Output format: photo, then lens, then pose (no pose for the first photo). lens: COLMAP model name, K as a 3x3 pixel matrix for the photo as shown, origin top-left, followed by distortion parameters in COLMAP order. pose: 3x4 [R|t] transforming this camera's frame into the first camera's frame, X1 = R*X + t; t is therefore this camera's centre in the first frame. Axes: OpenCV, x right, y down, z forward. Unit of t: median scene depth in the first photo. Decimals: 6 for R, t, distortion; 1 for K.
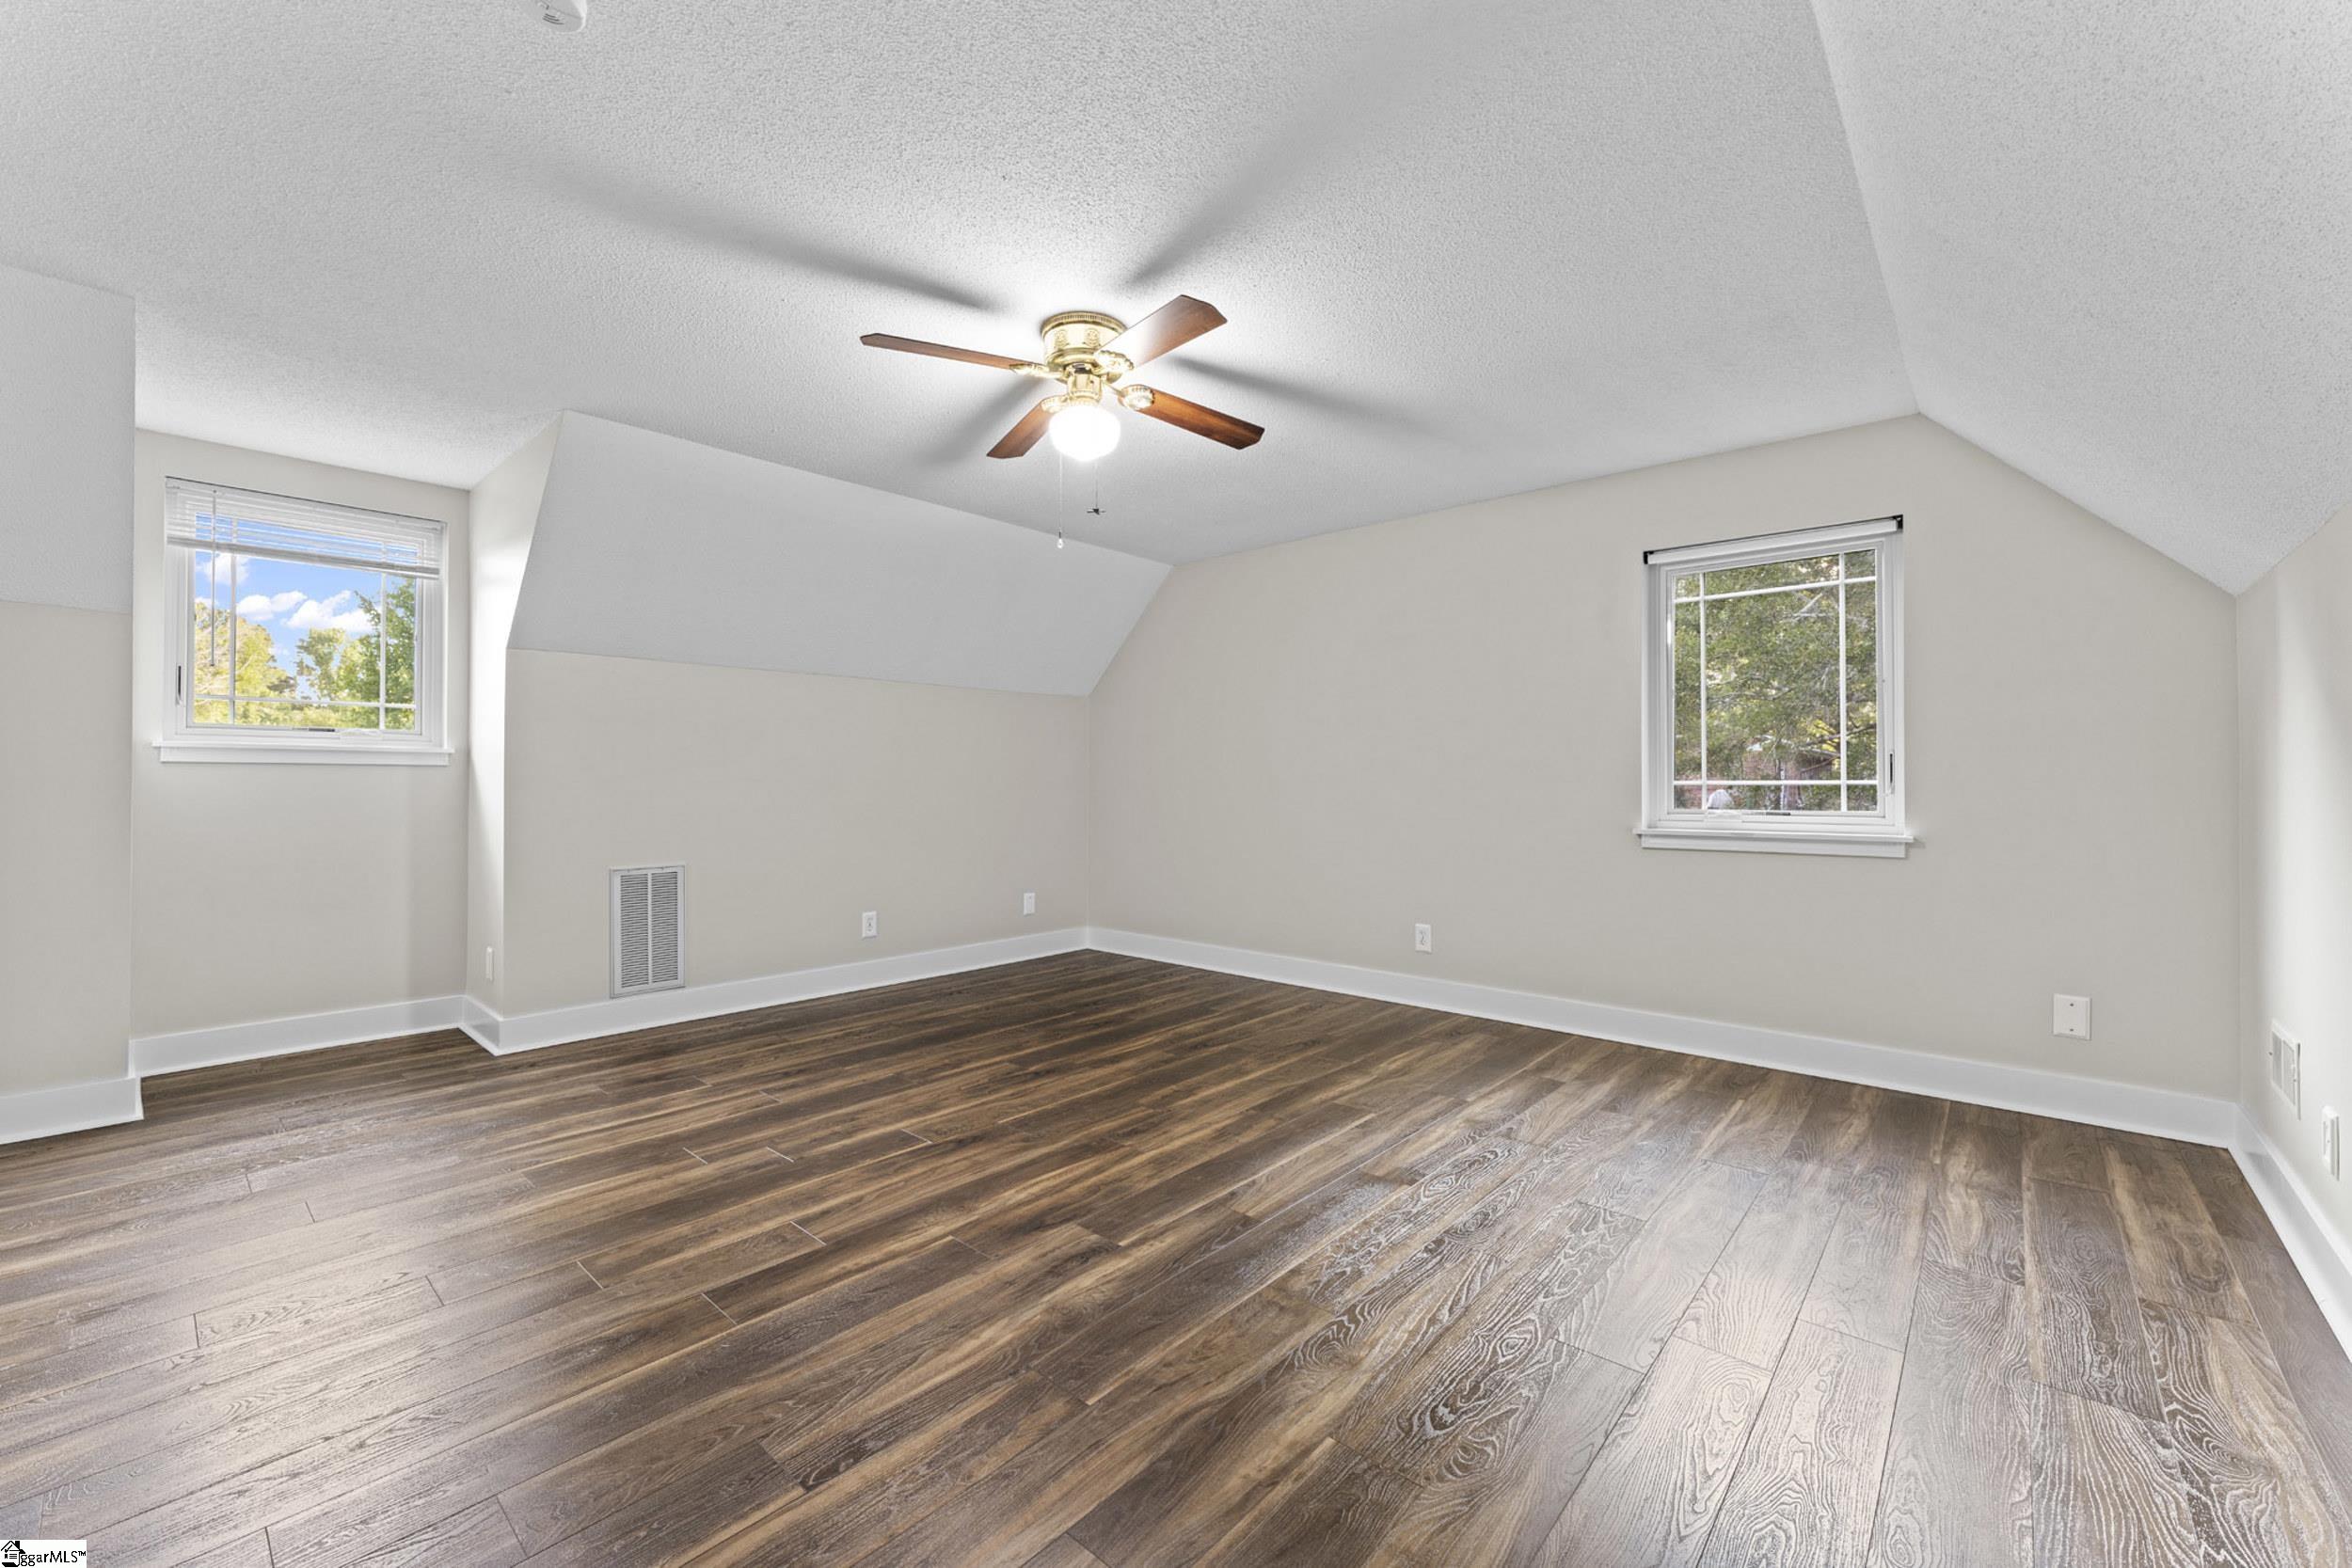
lens RADIAL K [[937.3, 0, 1176.0], [0, 937.3, 784.0], [0, 0, 1]] dist [0.001645, 0.000249]
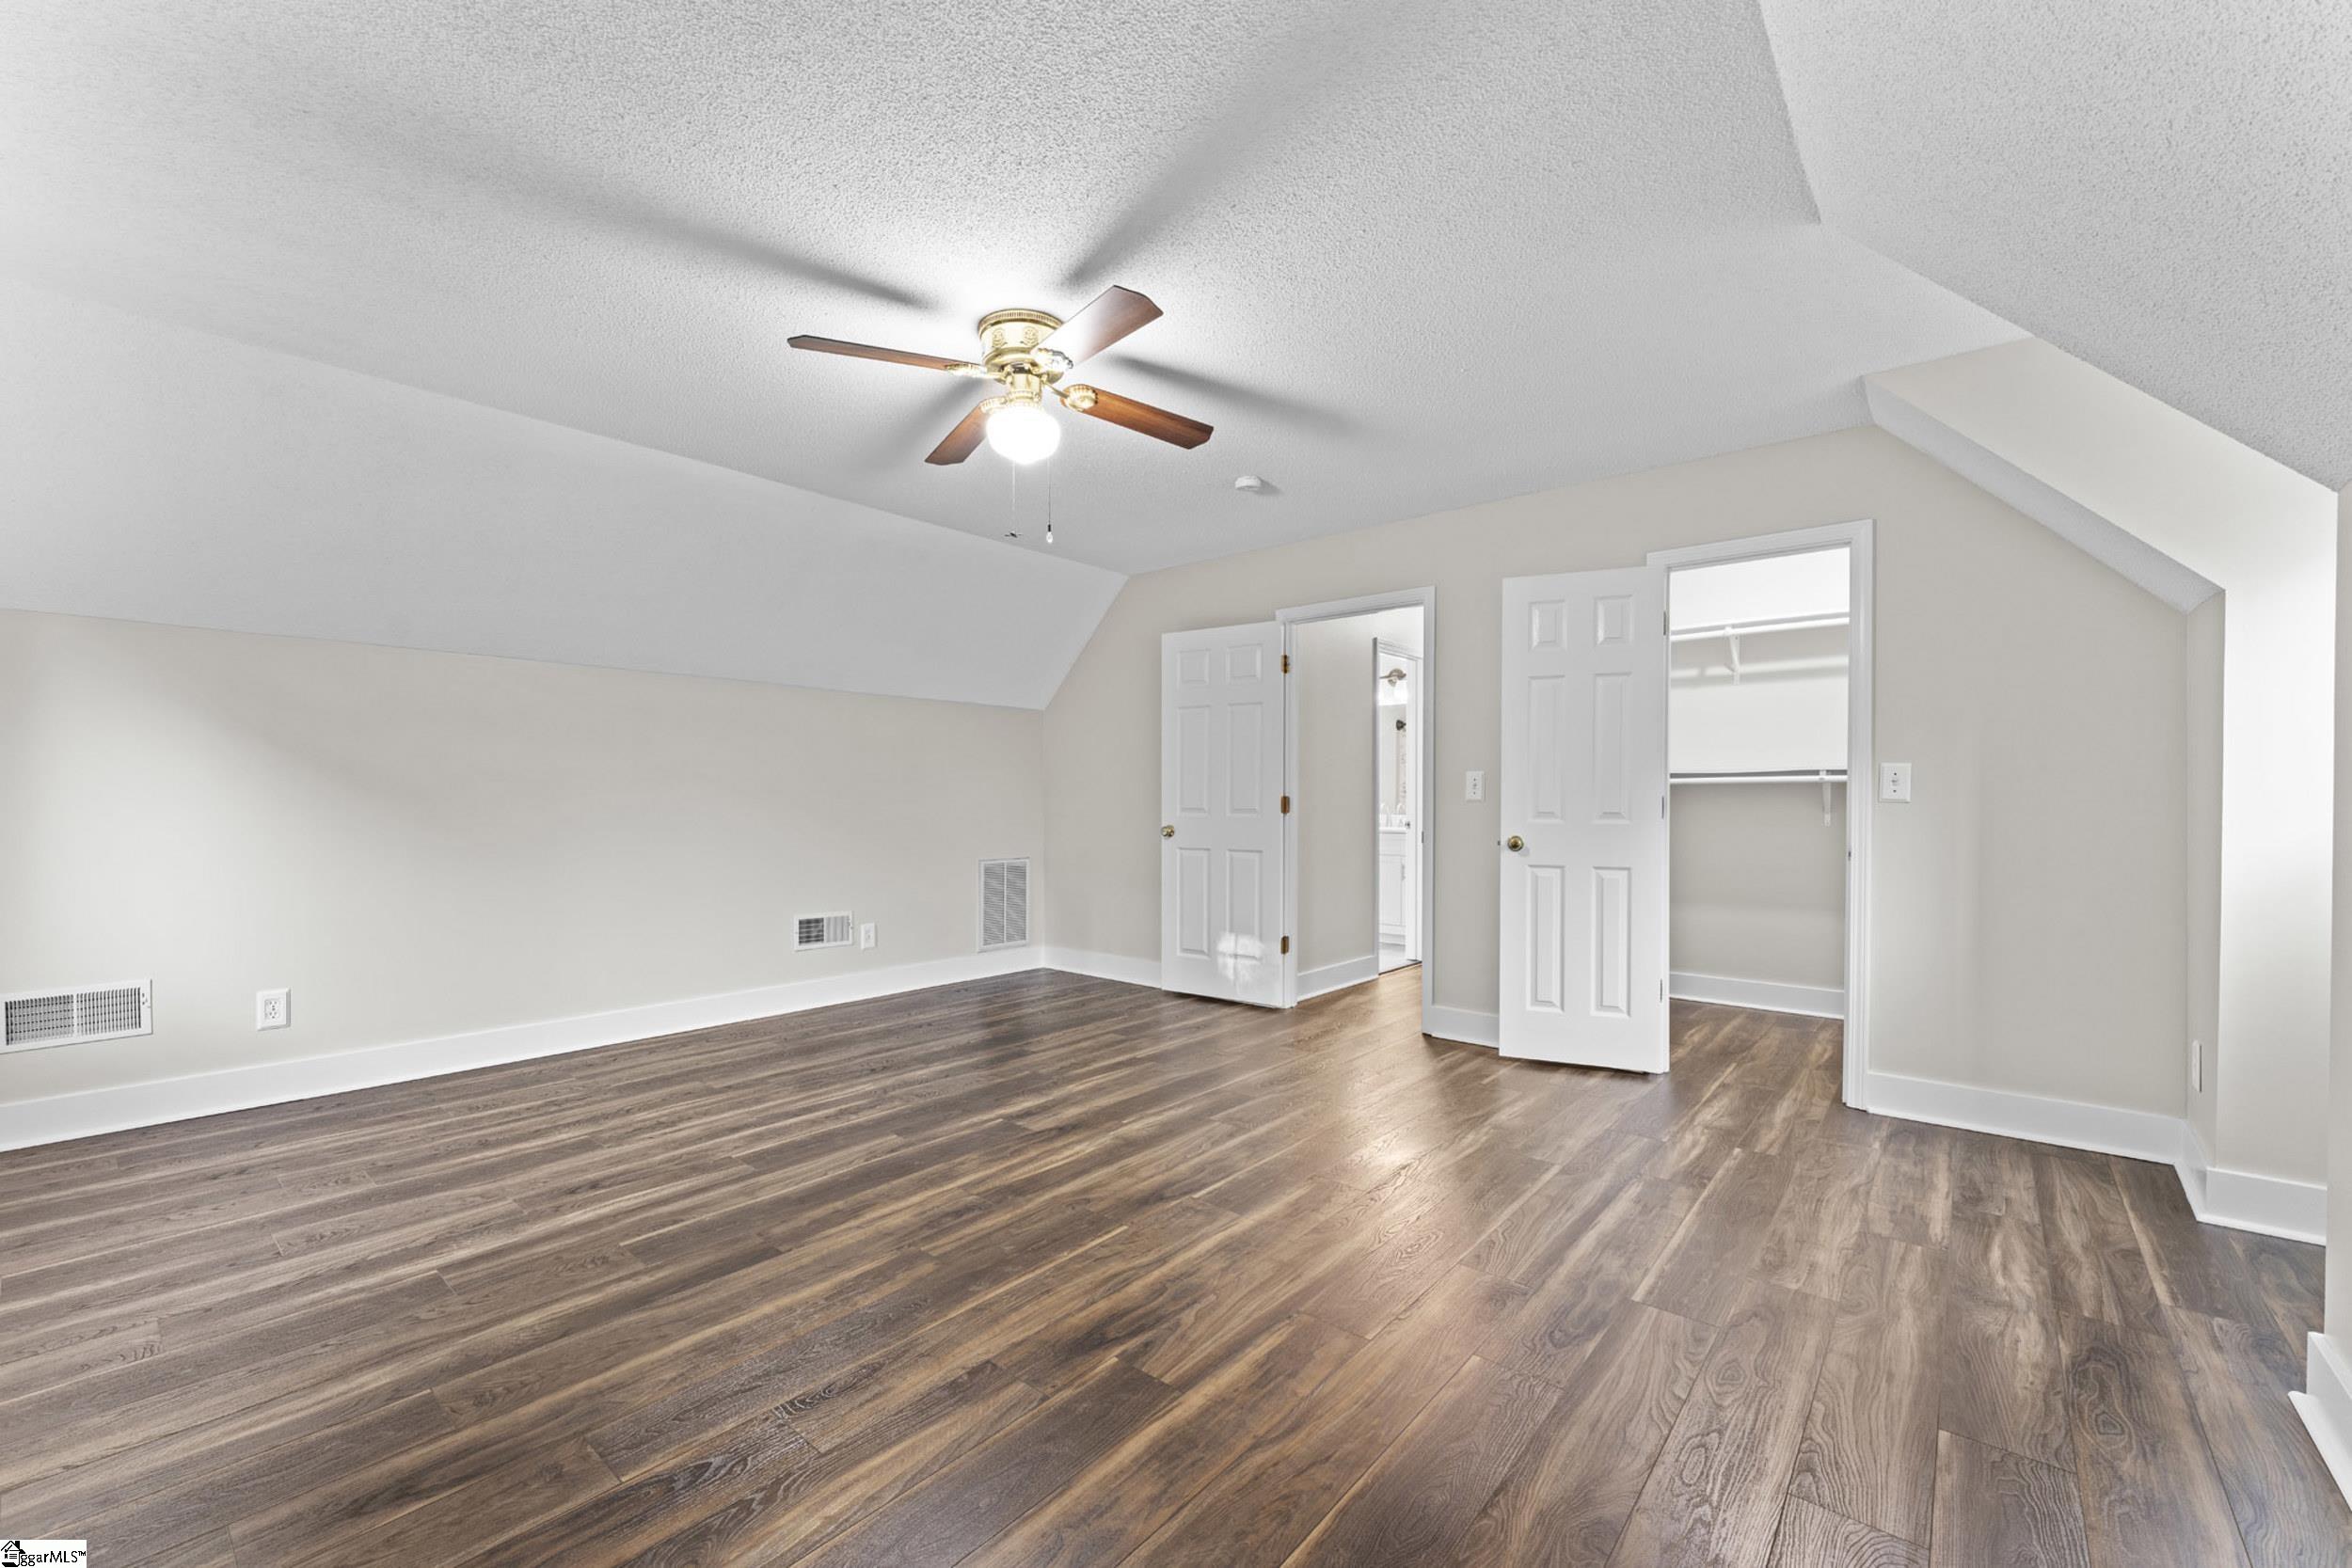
lens RADIAL K [[937.3, 0, 1176.0], [0, 937.3, 784.0], [0, 0, 1]] dist [0.001645, 0.000249]
pose [[-0.999450, -0.003088, -0.033007, -0.221155], [-0.002784, 0.999953, -0.009265, -0.004623], [0.033034, -0.009168, -0.999412, 1.955505]]
